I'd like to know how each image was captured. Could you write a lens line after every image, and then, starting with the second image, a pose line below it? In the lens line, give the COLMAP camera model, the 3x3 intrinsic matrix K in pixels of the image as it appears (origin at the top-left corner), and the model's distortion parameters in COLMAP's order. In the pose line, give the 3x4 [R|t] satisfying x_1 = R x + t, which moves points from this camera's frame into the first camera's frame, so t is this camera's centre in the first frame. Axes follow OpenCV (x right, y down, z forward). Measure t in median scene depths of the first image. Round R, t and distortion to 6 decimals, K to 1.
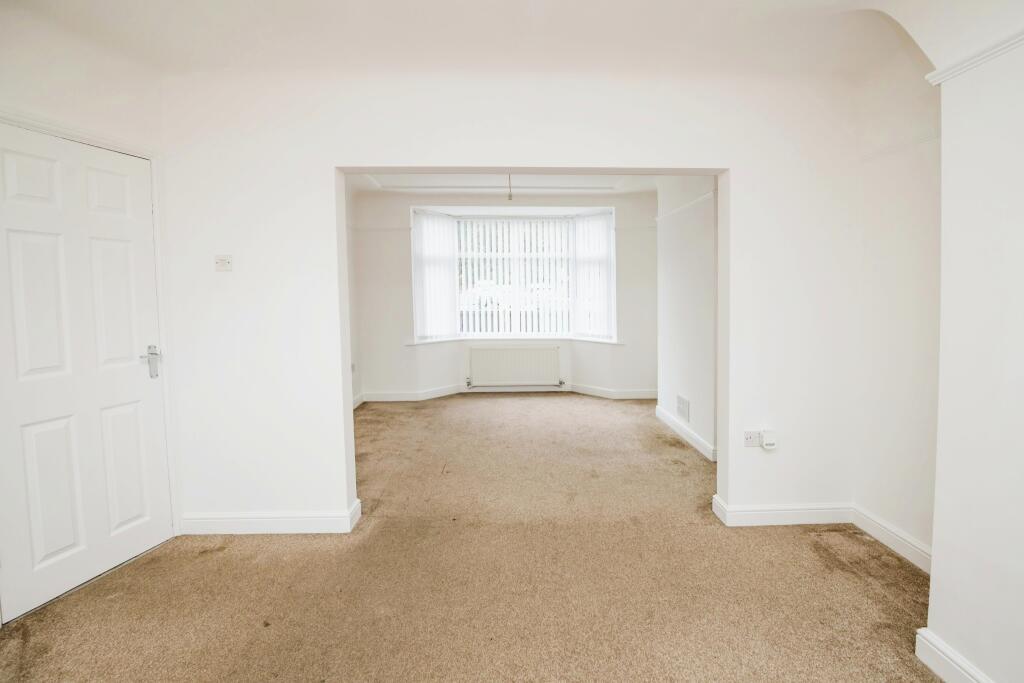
lens RADIAL K [[481.3, 0, 516.1], [0, 481.3, 309.0], [0, 0, 1]] dist [-0.021501, 0.000476]
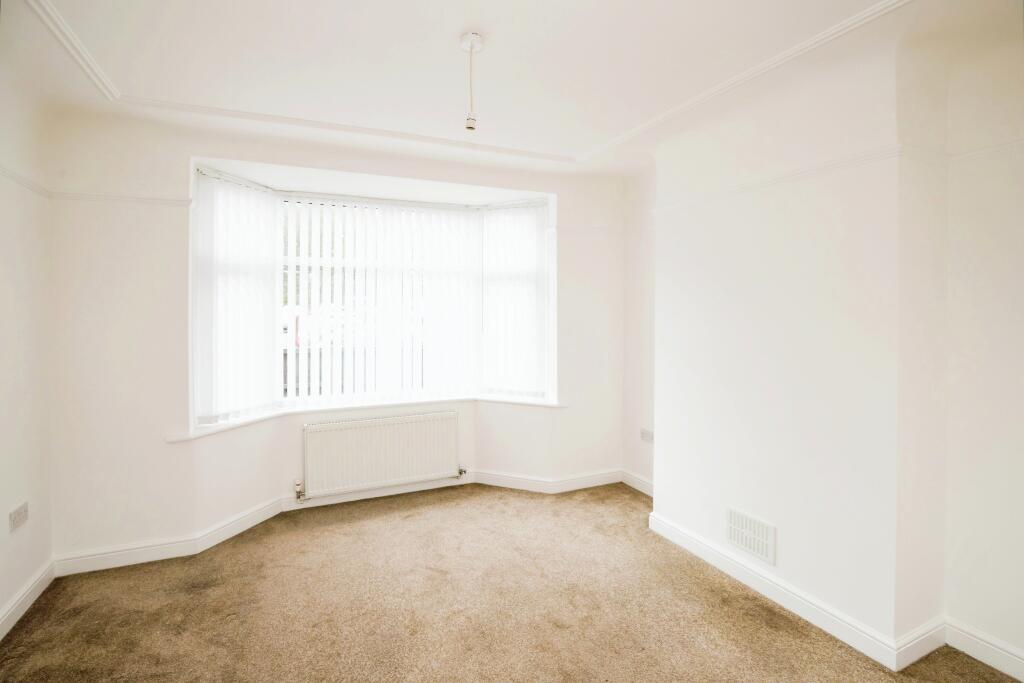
lens RADIAL K [[495.1, 0, 505.2], [0, 495.1, 288.6], [0, 0, 1]] dist [-0.018418, 0.000322]
pose [[0.921828, 0.015458, 0.387292, -0.132734], [0.014641, 0.997103, -0.074645, -0.042039], [-0.387324, 0.074480, 0.918930, 0.485128]]
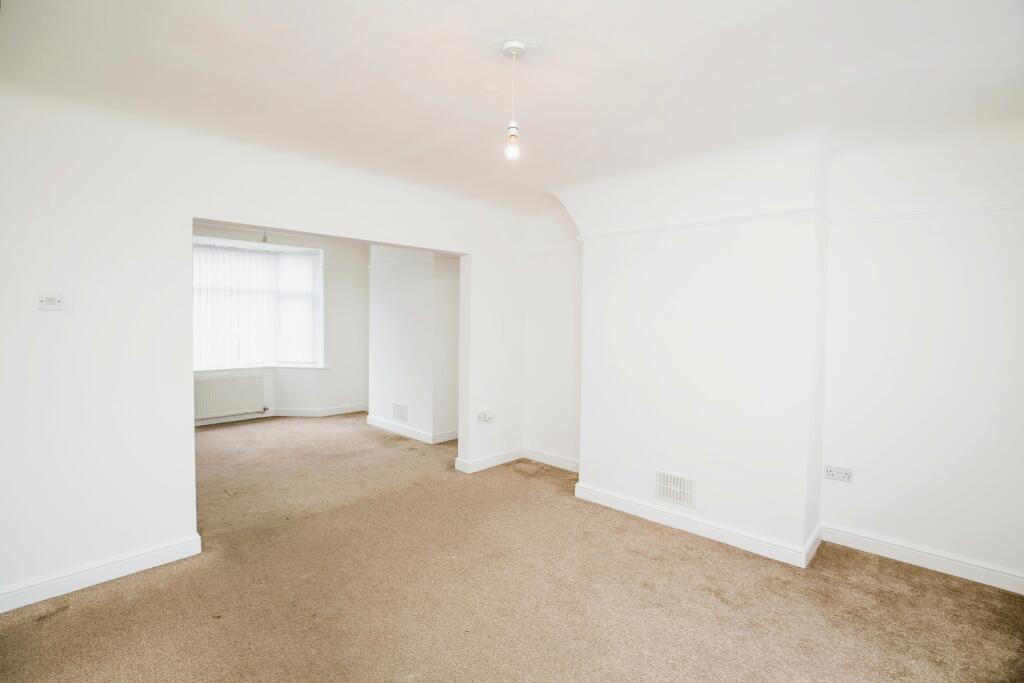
lens RADIAL K [[475.0, 0, 487.6], [0, 475.0, 325.8], [0, 0, 1]] dist [-0.001977, -0.000169]
pose [[0.743295, -0.003764, 0.668953, -0.305575], [0.013735, 0.999859, -0.009635, -0.014845], [-0.668822, 0.016350, 0.743242, -0.127600]]
